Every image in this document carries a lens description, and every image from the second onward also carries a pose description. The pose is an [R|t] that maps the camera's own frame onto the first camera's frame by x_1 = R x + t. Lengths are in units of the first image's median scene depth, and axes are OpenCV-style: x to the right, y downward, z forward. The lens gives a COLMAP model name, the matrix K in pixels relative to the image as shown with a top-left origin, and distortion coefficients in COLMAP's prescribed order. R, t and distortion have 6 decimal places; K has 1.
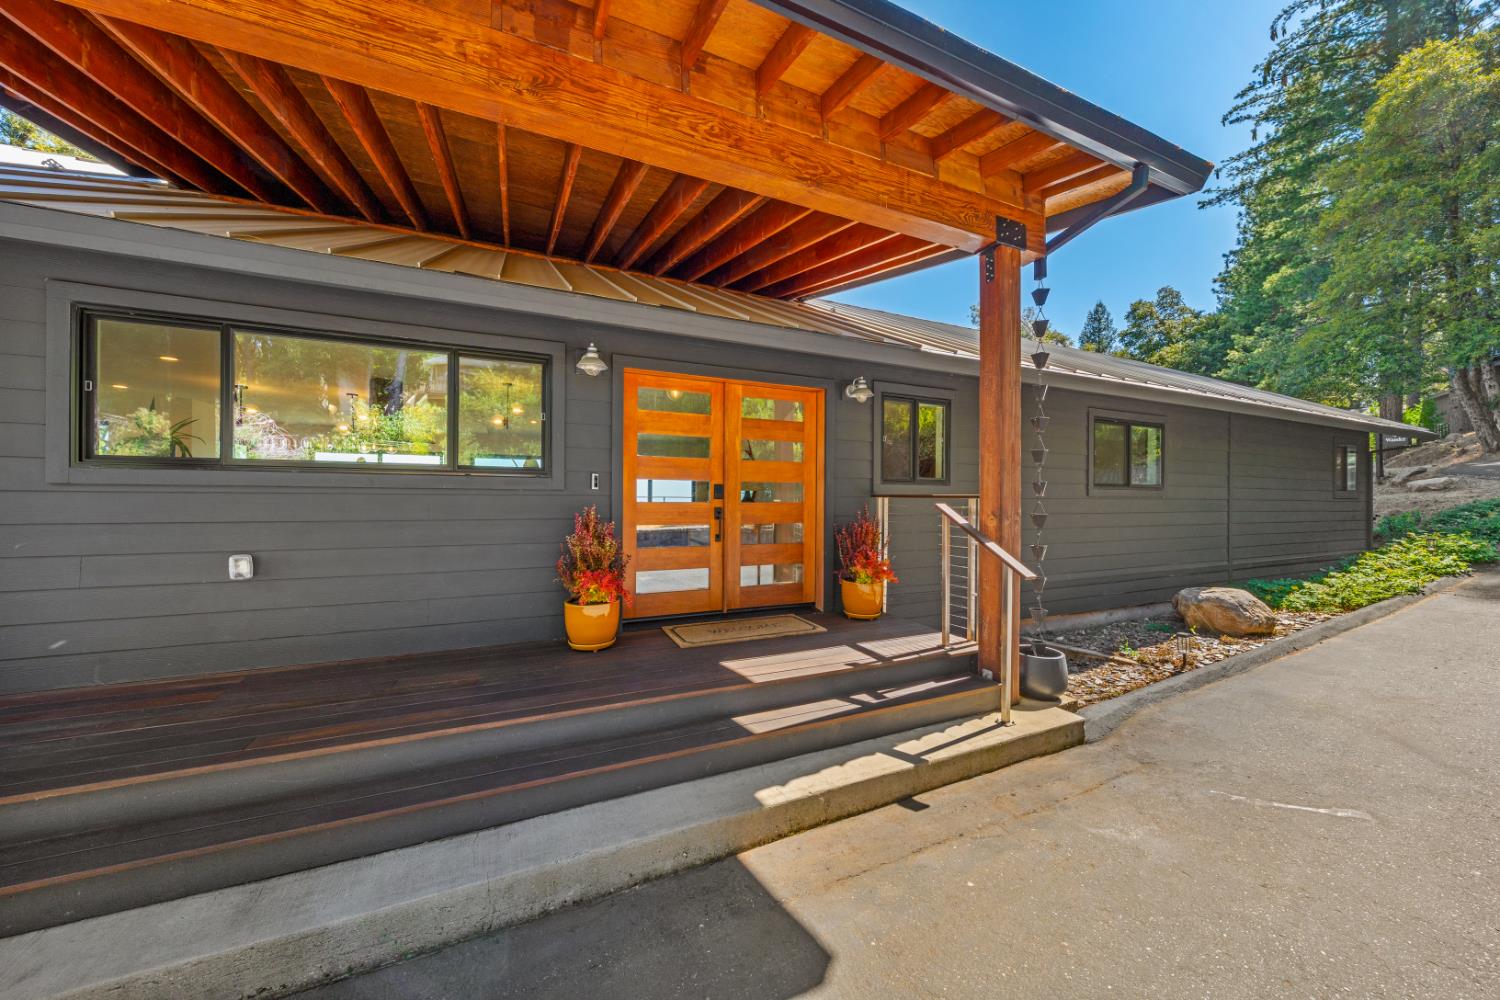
lens RADIAL K [[521.4, 0, 776.3], [0, 521.4, 489.1], [0, 0, 1]] dist [-0.009171, -0.000014]
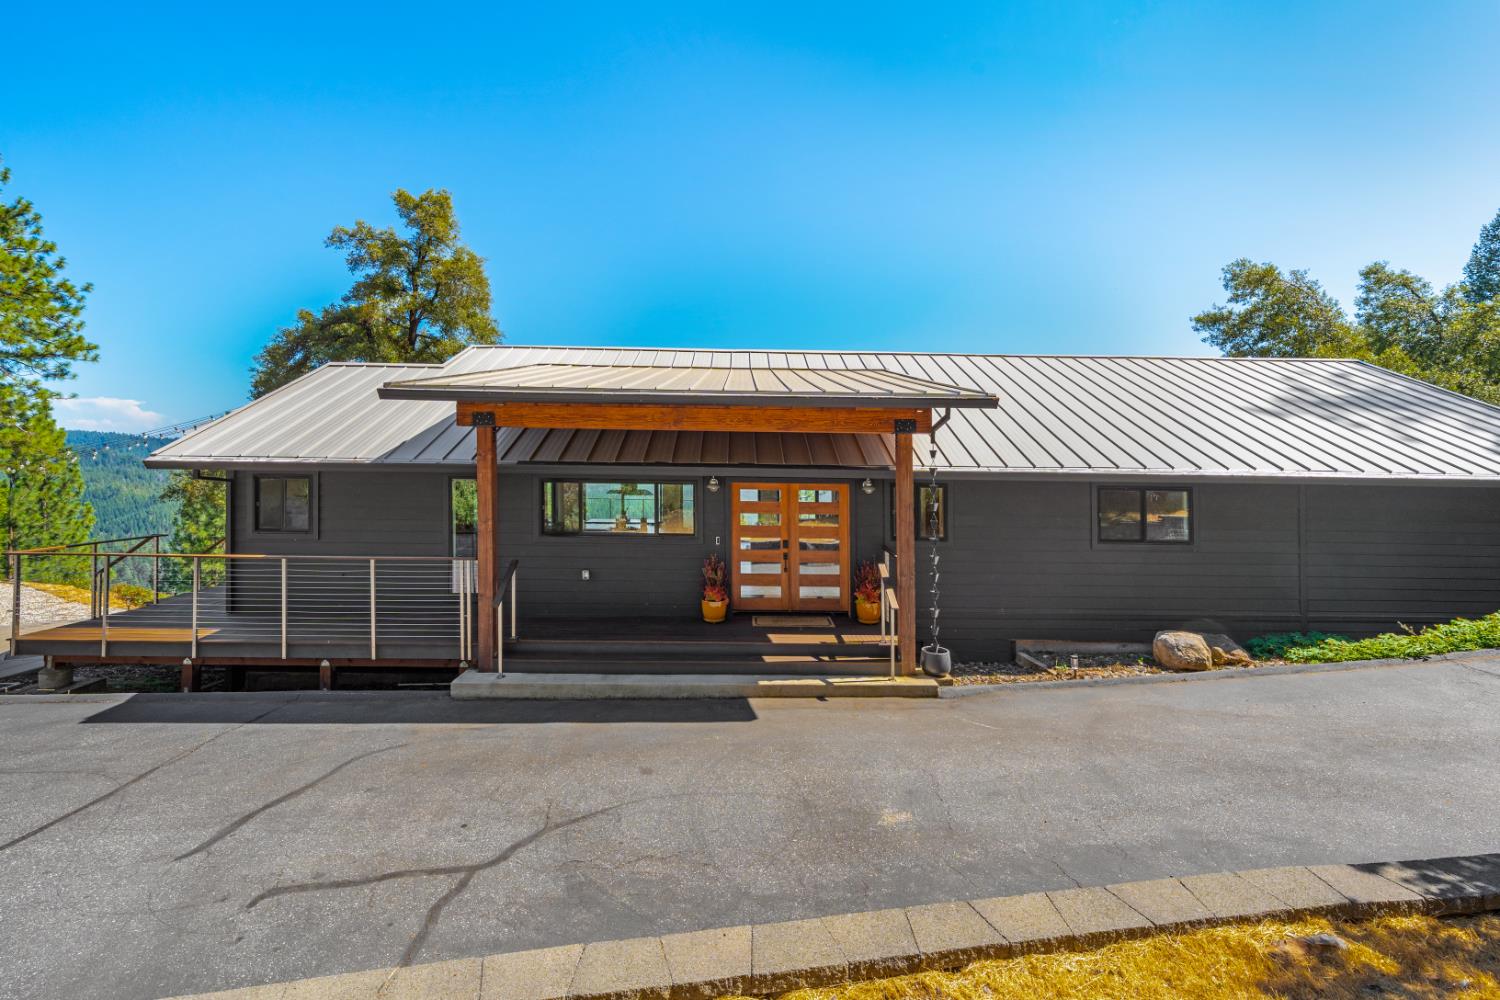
lens RADIAL K [[606.0, 0, 750.0], [0, 606.0, 500.0], [0, 0, 1]] dist [0.000550, -0.000034]
pose [[0.905416, 0.020604, -0.424026, 0.814481], [0.002360, 0.998562, 0.053561, -0.320232], [0.424519, -0.049495, 0.904065, -1.142946]]
